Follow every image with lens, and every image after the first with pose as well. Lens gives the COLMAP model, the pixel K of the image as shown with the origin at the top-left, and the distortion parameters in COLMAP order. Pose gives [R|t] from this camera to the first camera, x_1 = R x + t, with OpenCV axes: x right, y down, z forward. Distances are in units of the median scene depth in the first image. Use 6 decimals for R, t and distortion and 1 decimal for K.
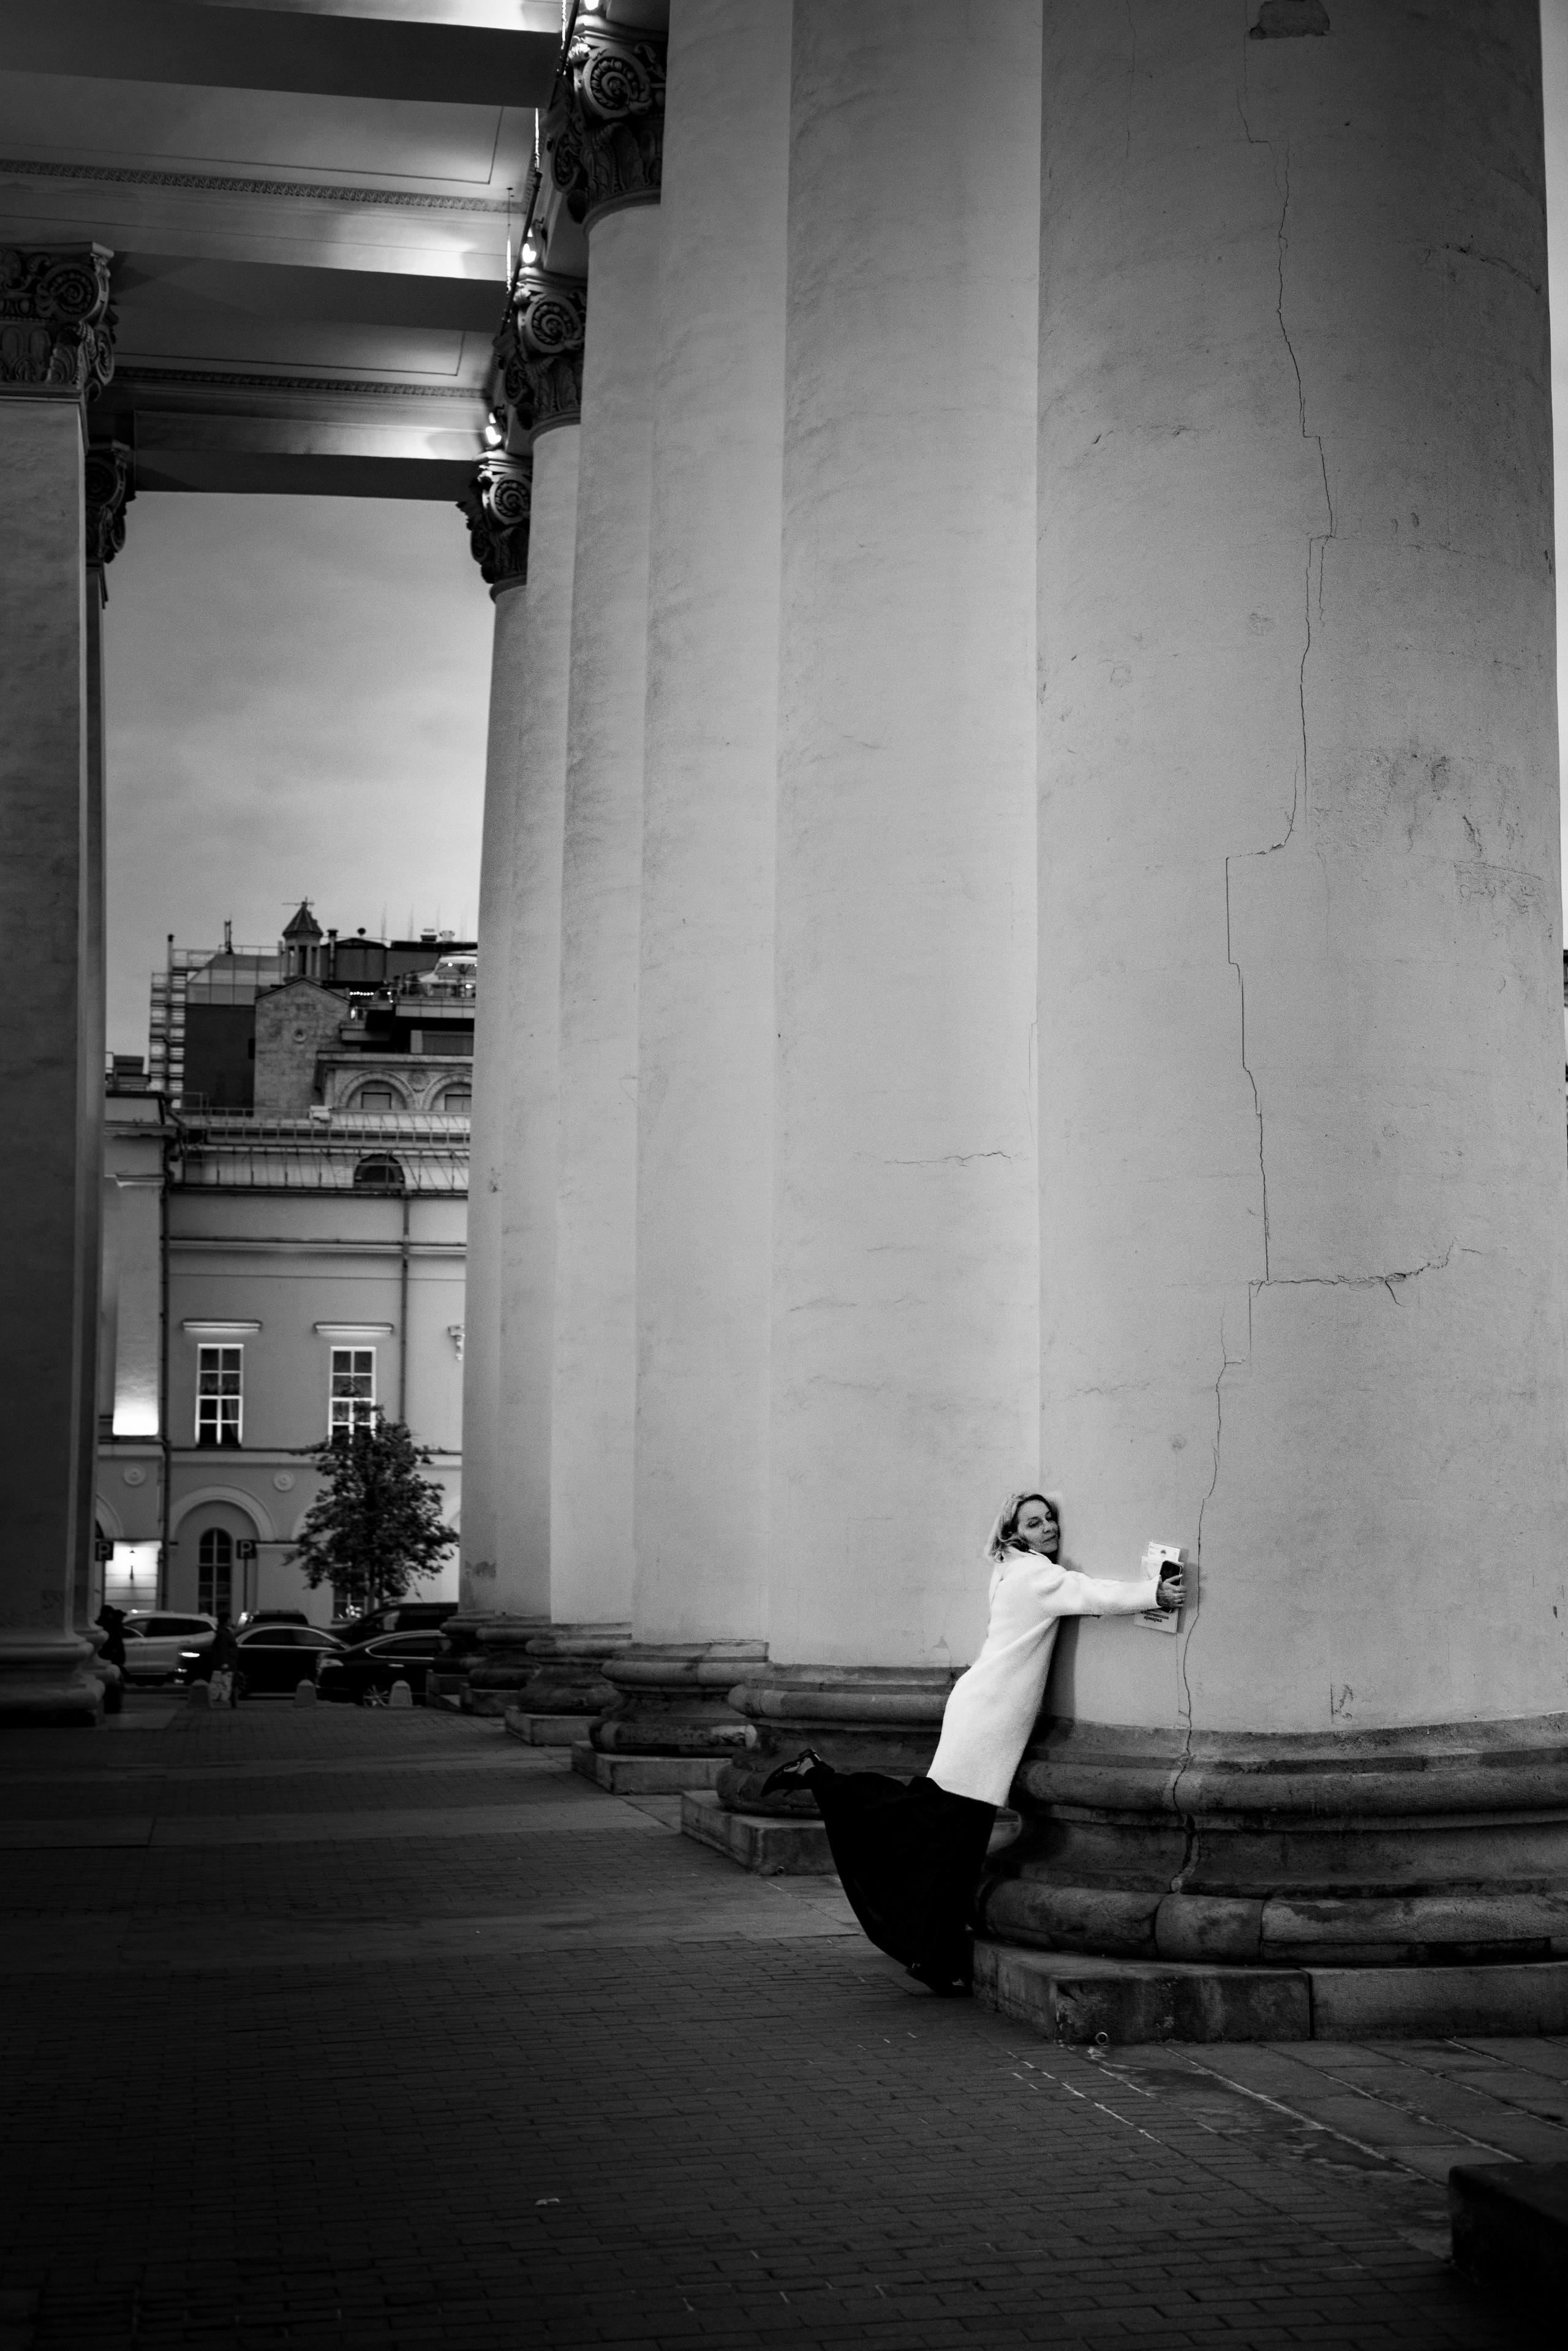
lens RADIAL K [[3140.4, 0, 823.1], [0, 3140.4, 1229.3], [0, 0, 1]] dist [0.024422, -0.044487]
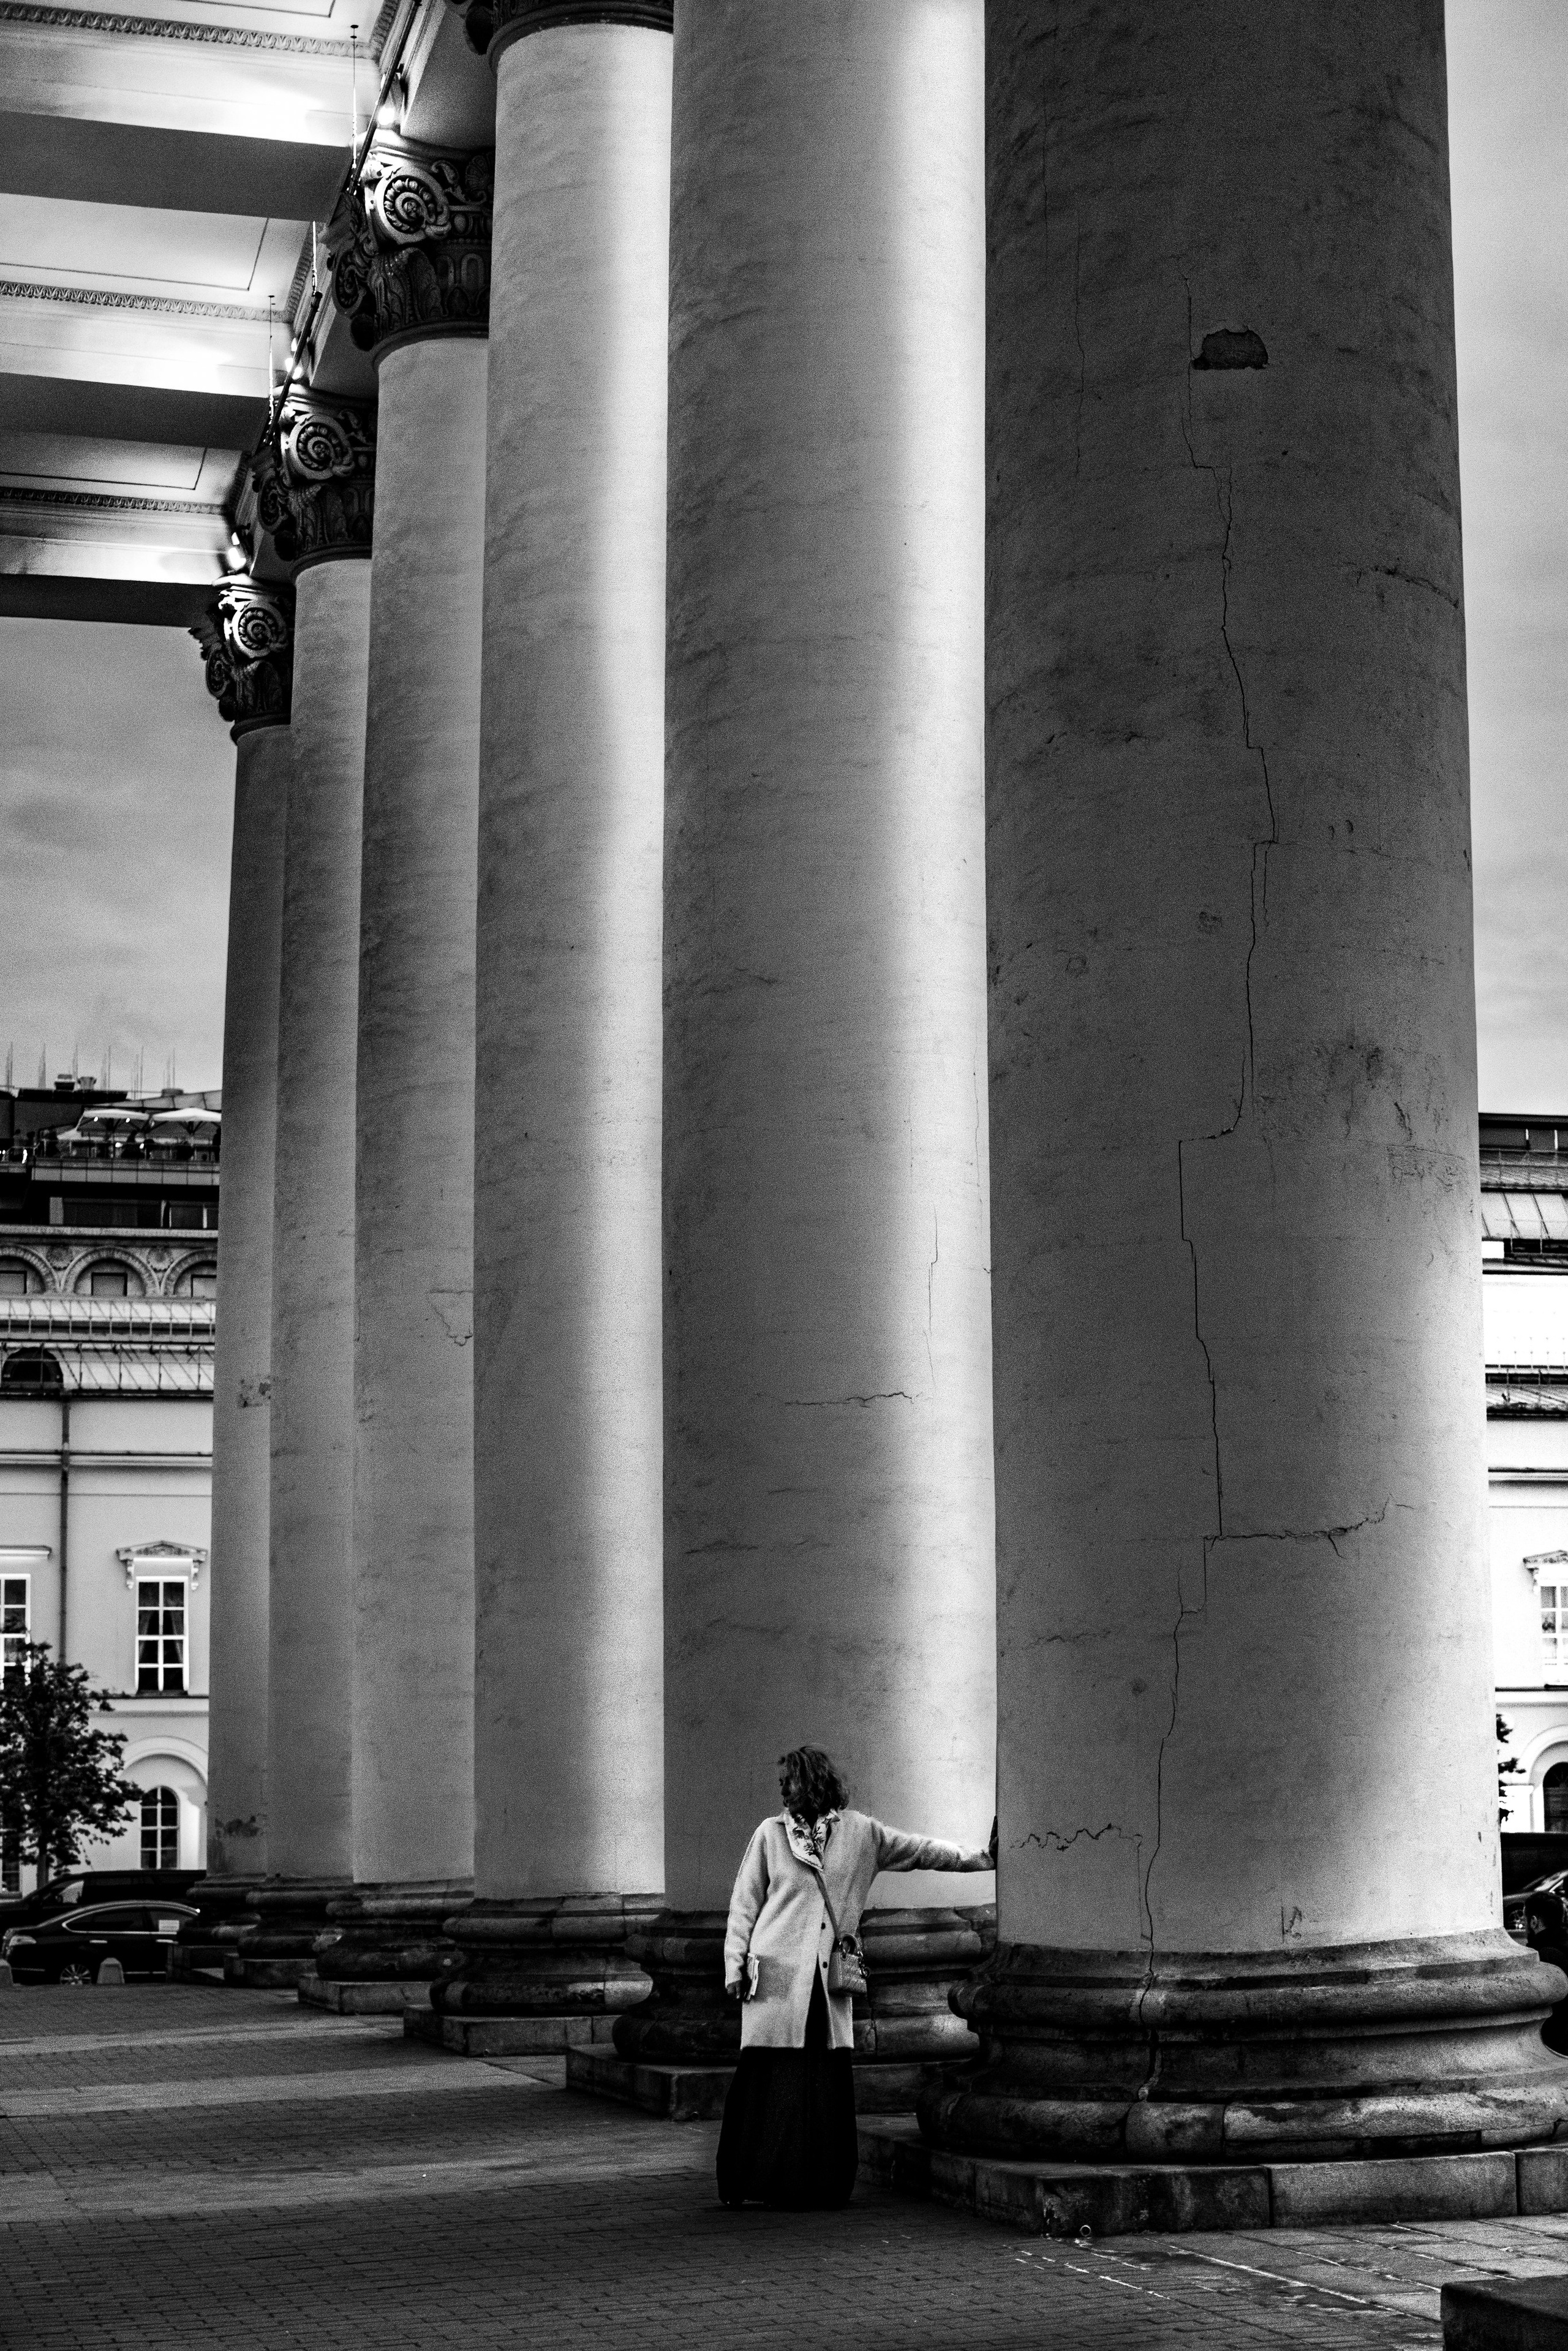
lens RADIAL K [[3876.7, 0, 933.3], [0, 3876.7, 1447.5], [0, 0, 1]] dist [0.018460, -0.043747]
pose [[0.992176, -0.003178, 0.124806, -0.087121], [0.001998, 0.999952, 0.009576, -0.019142], [-0.124830, -0.009252, 0.992135, -0.220031]]
